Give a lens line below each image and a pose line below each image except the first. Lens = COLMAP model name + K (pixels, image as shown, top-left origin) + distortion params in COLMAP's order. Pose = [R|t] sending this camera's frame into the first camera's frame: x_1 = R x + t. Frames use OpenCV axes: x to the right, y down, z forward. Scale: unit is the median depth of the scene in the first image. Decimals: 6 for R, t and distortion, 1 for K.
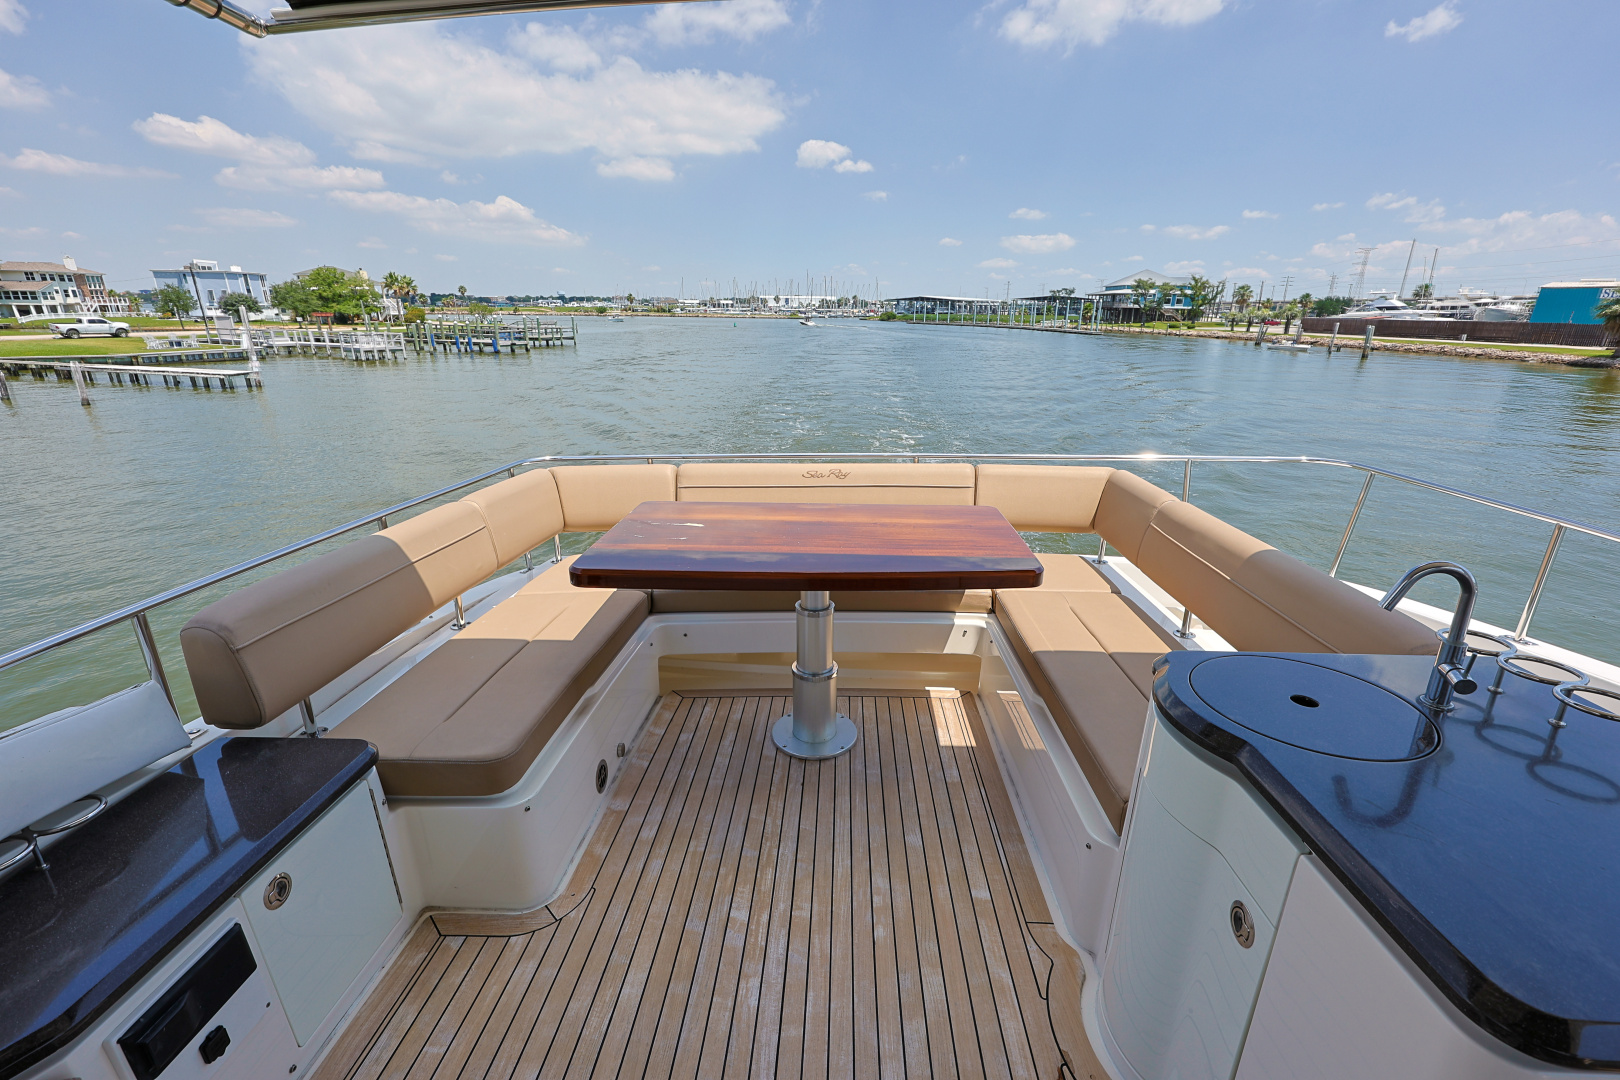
lens RADIAL K [[676.9, 0, 806.9], [0, 676.9, 548.1], [0, 0, 1]] dist [0.007847, -0.000649]
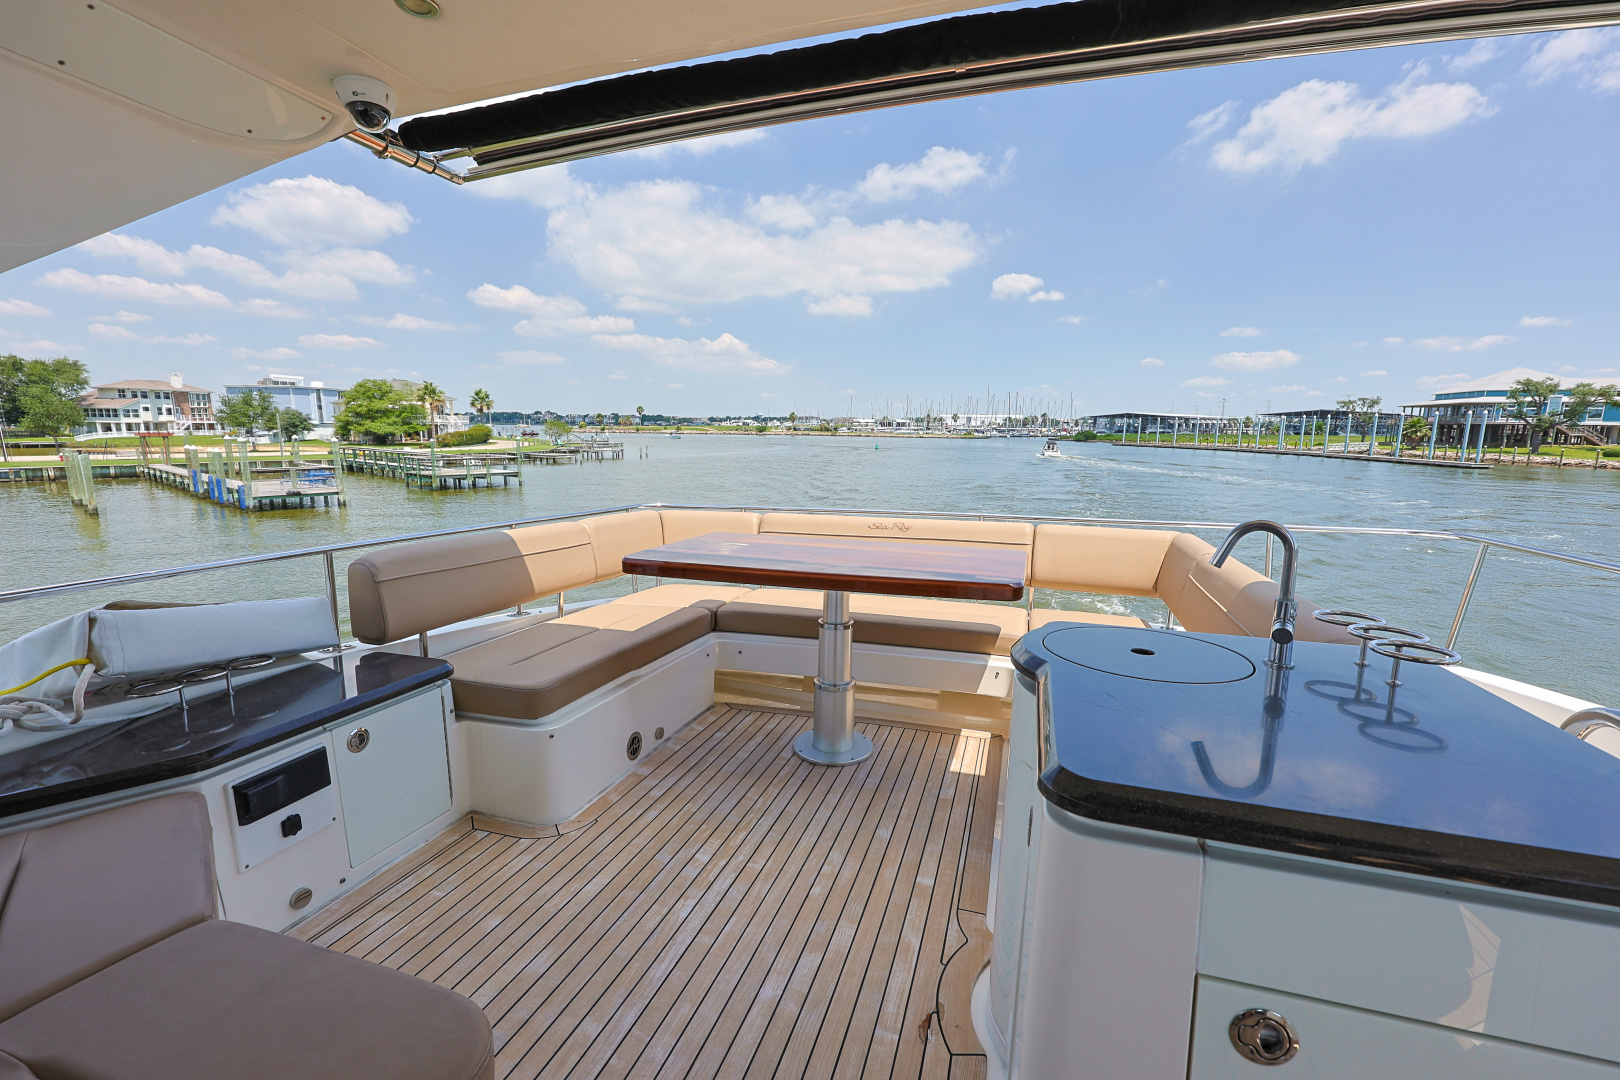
lens RADIAL K [[678.8, 0, 810.0], [0, 678.8, 540.0], [0, 0, 1]] dist [0.014706, -0.000295]
pose [[0.966089, 0.044154, -0.254404, 0.275628], [-0.087914, 0.982651, -0.163301, 0.154090], [0.242780, 0.180129, 0.953211, -0.109979]]
